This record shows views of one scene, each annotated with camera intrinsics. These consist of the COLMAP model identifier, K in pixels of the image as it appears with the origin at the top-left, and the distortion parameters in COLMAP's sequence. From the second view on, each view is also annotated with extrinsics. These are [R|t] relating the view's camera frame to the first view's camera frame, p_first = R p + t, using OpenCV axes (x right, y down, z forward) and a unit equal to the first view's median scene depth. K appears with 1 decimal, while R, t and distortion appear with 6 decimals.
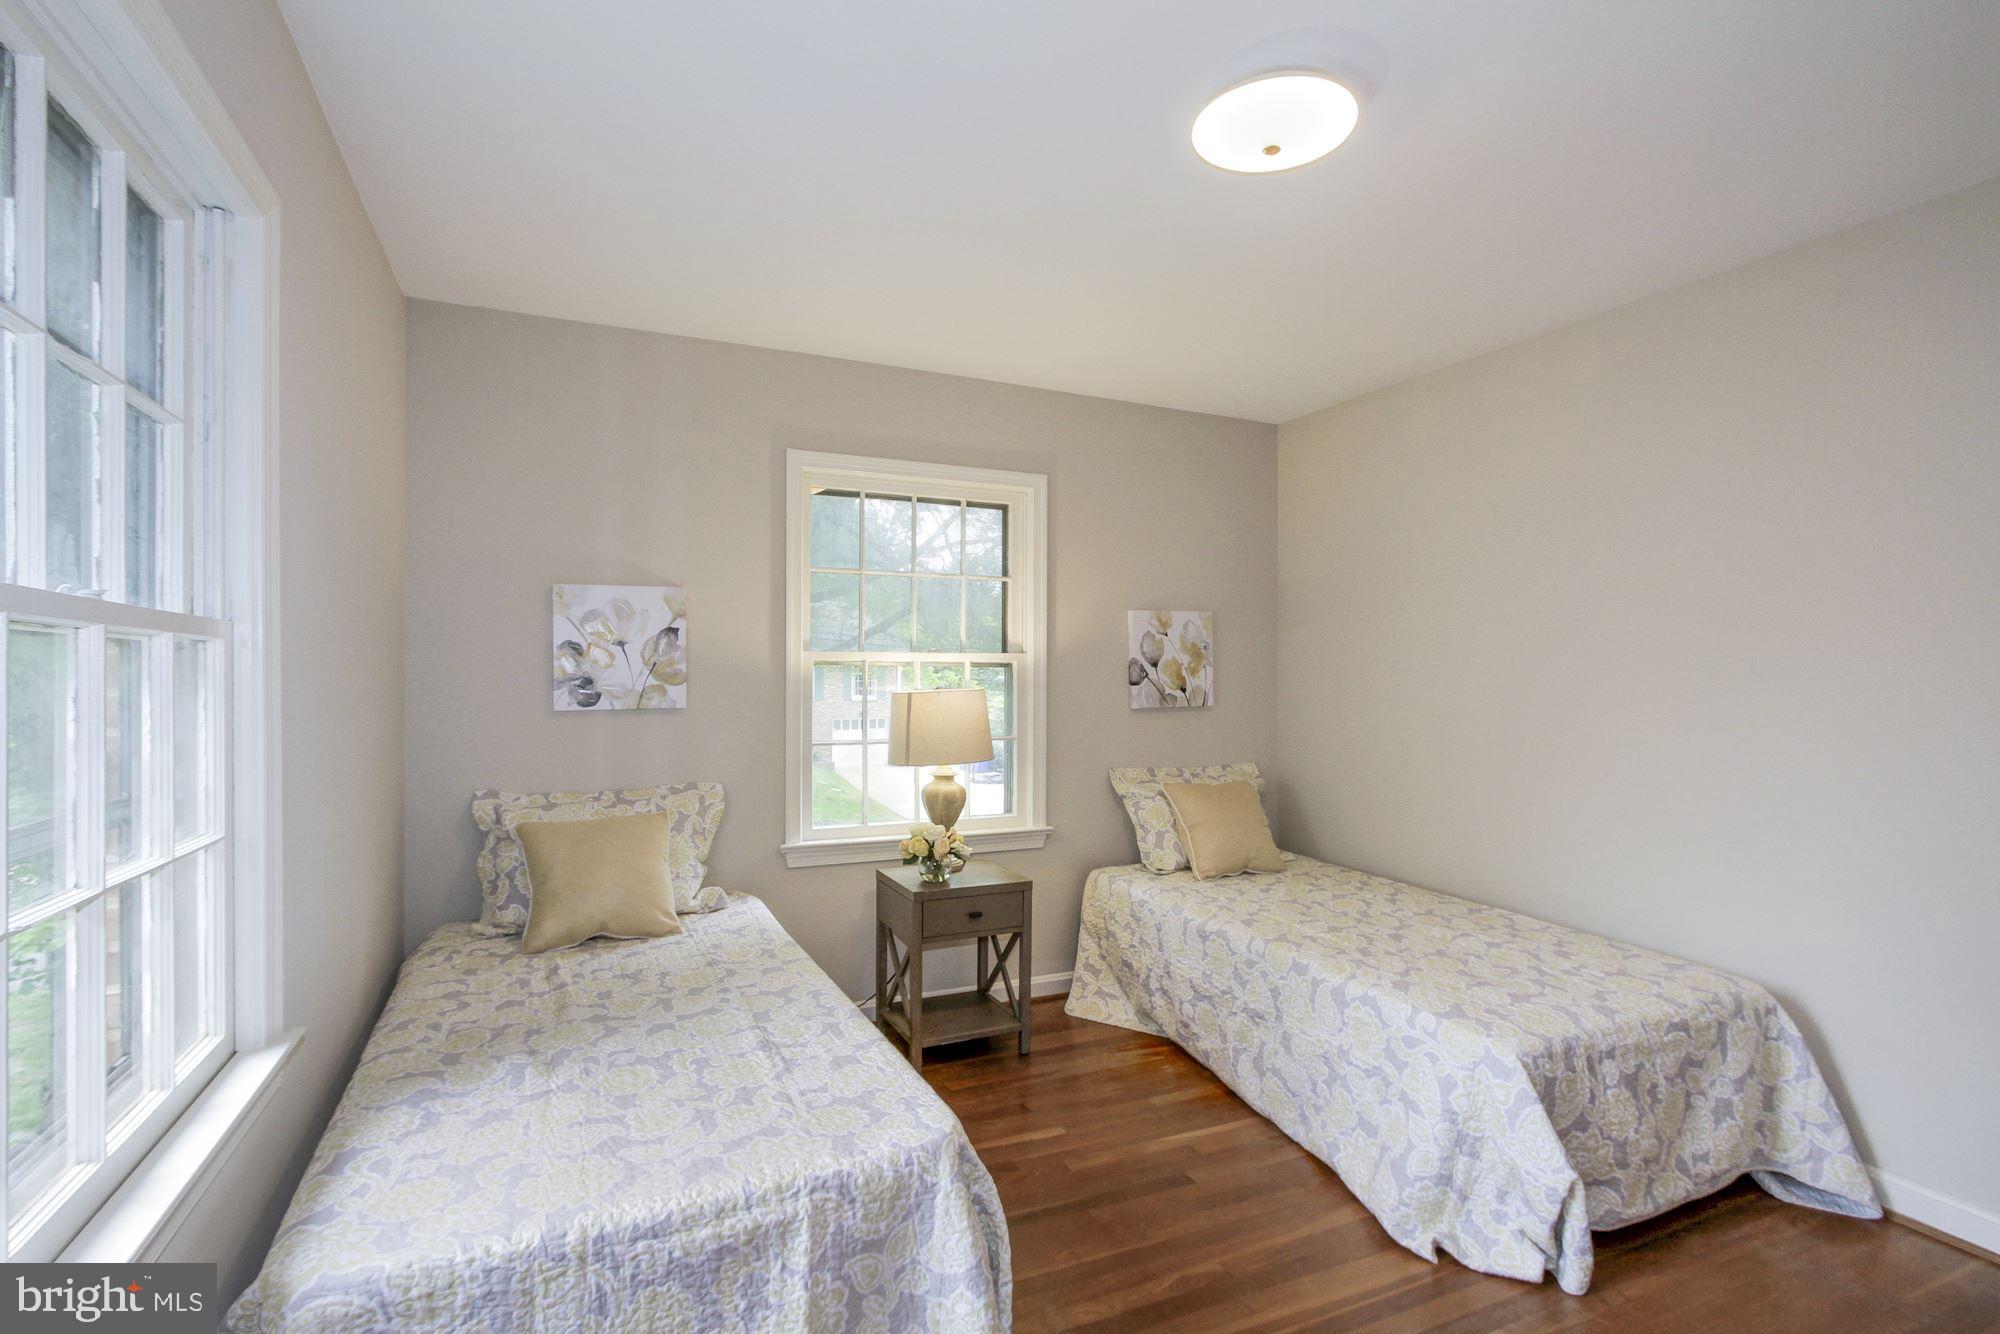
lens RADIAL K [[939.1, 0, 989.4], [0, 939.1, 671.8], [0, 0, 1]] dist [-0.014039, 0.006183]
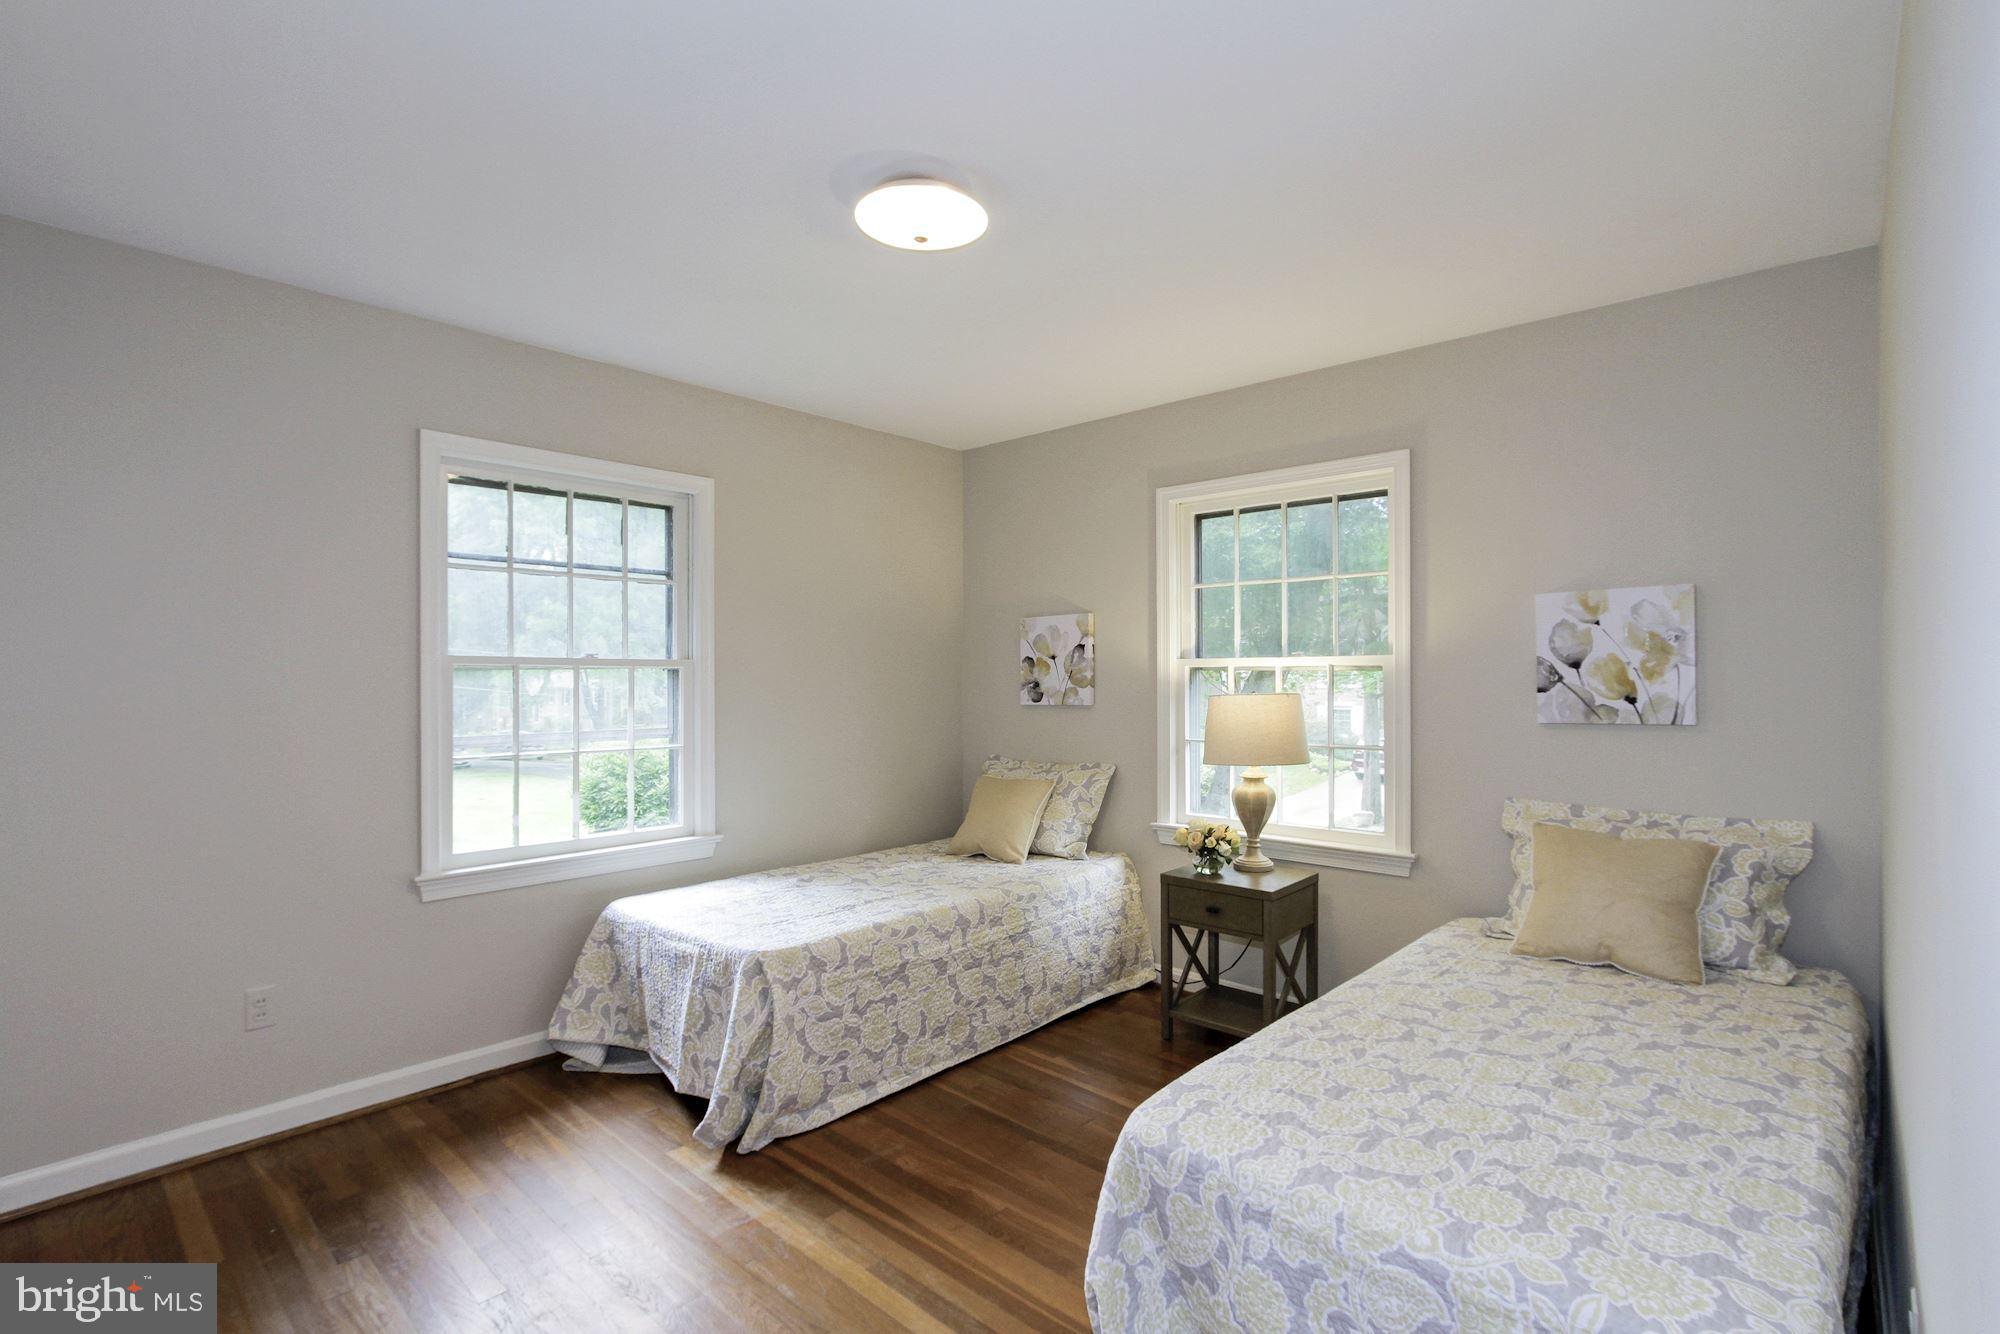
lens RADIAL K [[939.1, 0, 987.4], [0, 939.1, 672.9], [0, 0, 1]] dist [-0.014039, 0.006183]
pose [[0.385479, -0.007185, -0.922689, 0.787312], [0.006709, 0.999965, -0.004984, -0.000744], [0.922692, -0.004269, 0.385513, 0.340377]]
